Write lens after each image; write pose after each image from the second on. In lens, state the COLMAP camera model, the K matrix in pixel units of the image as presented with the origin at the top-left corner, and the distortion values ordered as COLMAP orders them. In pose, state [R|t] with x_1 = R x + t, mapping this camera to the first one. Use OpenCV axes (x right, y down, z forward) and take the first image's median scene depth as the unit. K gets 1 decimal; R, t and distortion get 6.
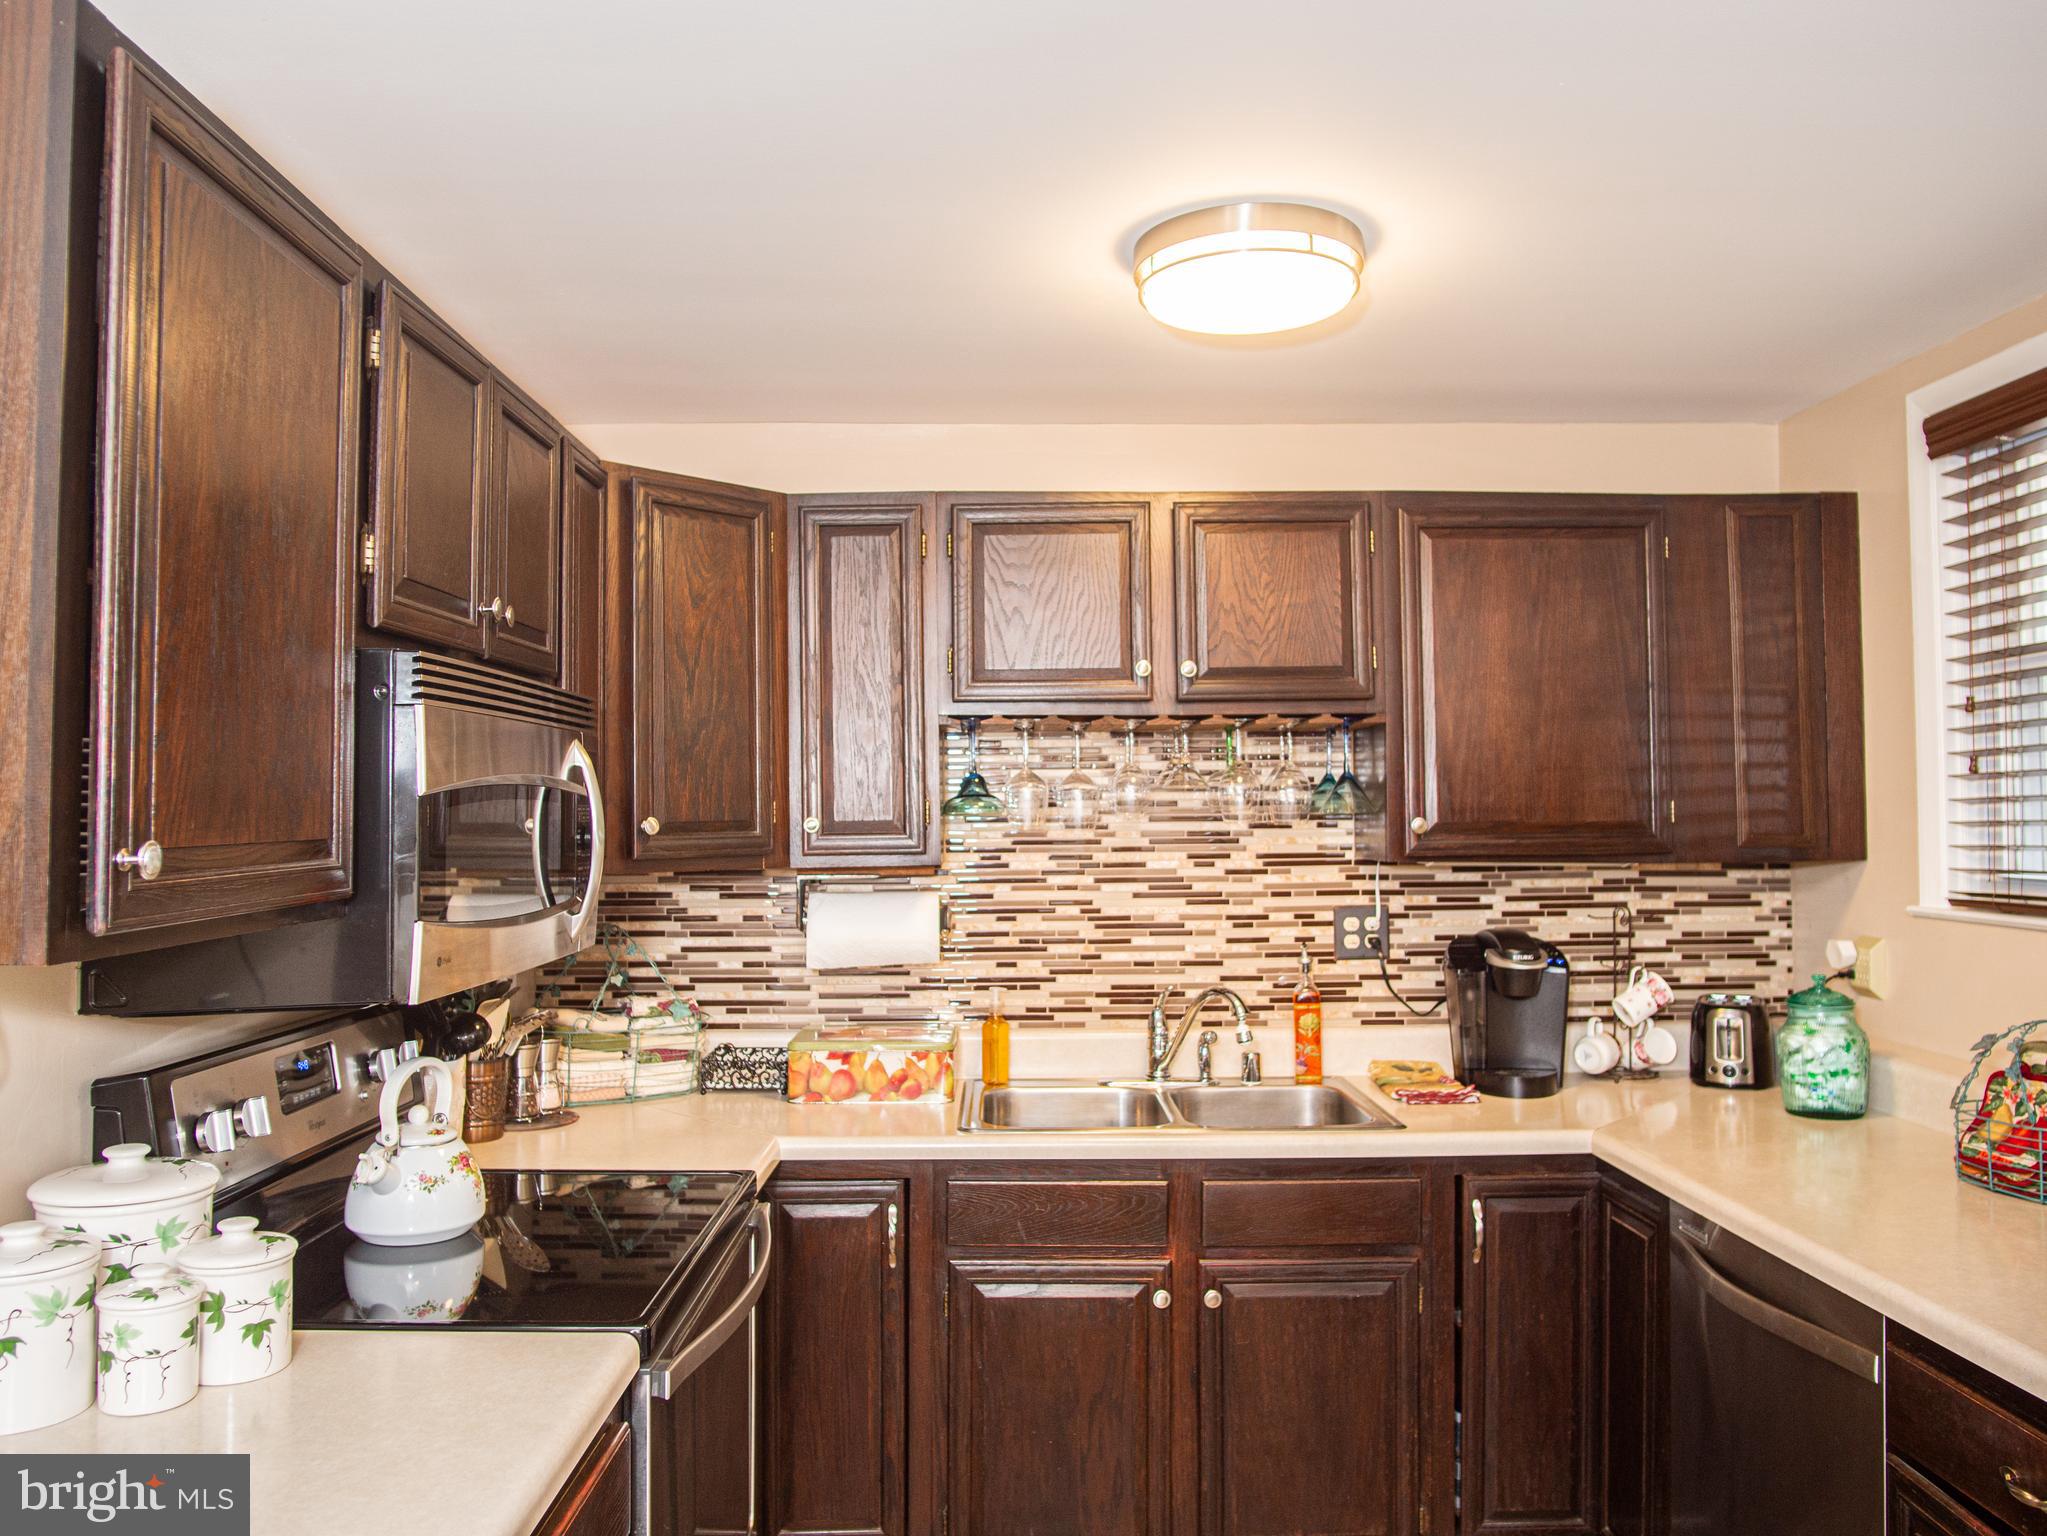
lens RADIAL K [[1490.2, 0, 1034.7], [0, 1490.2, 760.8], [0, 0, 1]] dist [-0.031249, 0.005832]
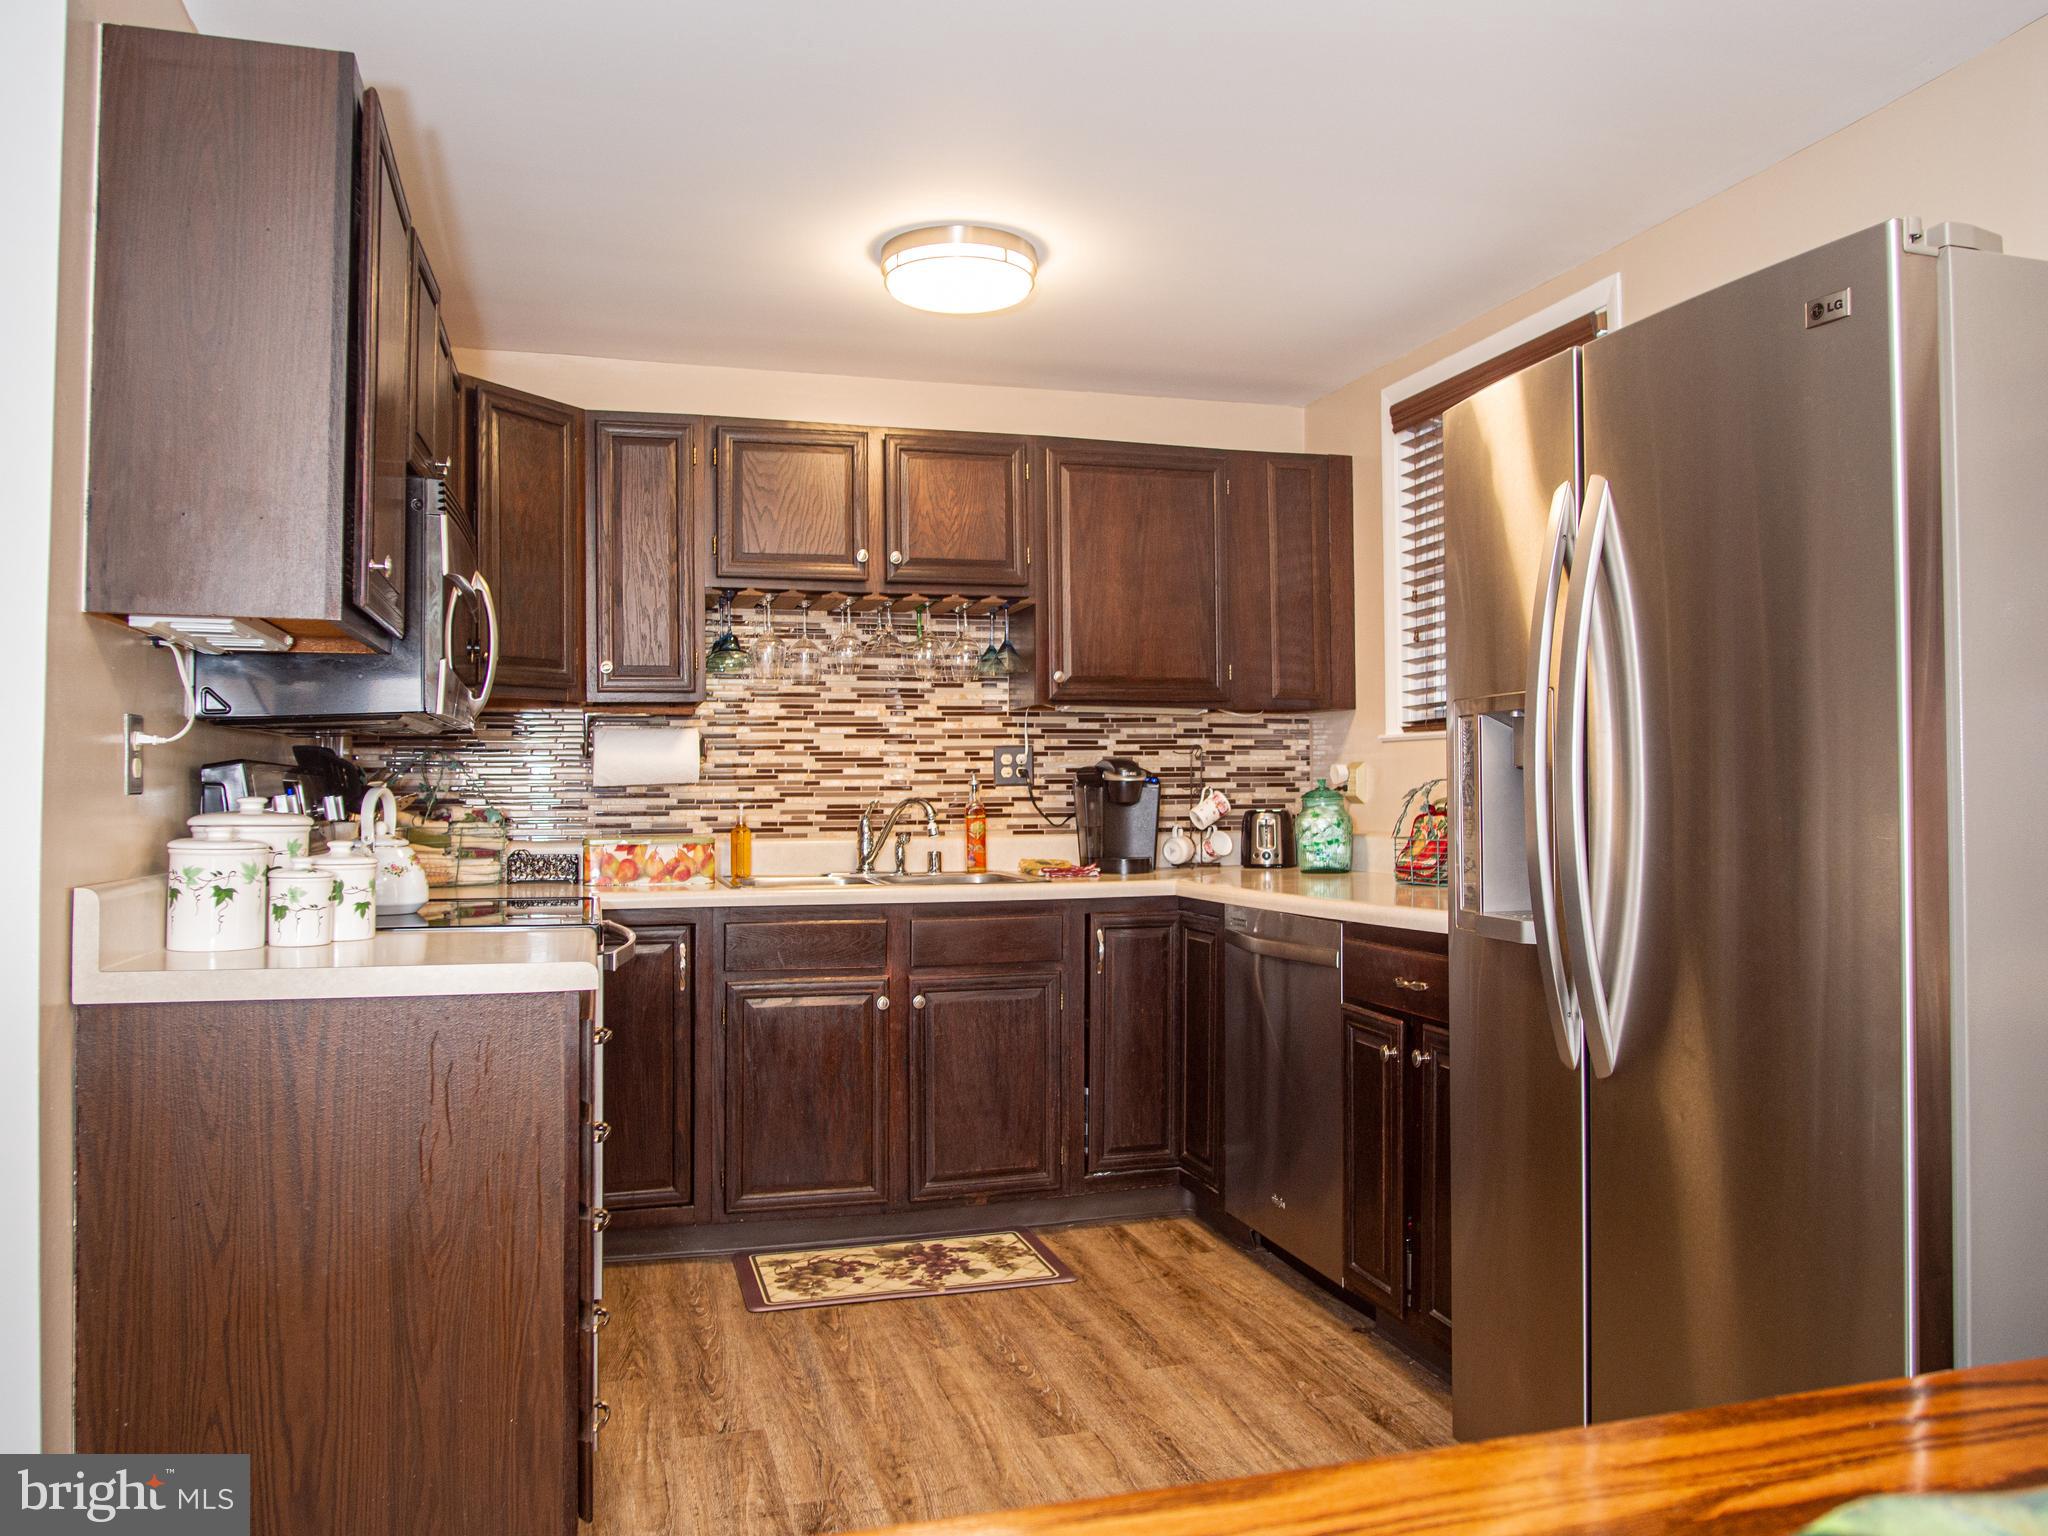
lens RADIAL K [[1490.9, 0, 1035.2], [0, 1490.9, 760.8], [0, 0, 1]] dist [-0.031249, 0.005832]
pose [[0.964468, 0.004117, 0.264168, -0.129540], [-0.007328, 0.999911, 0.011171, 0.105401], [-0.264099, -0.012709, 0.964412, -0.336005]]
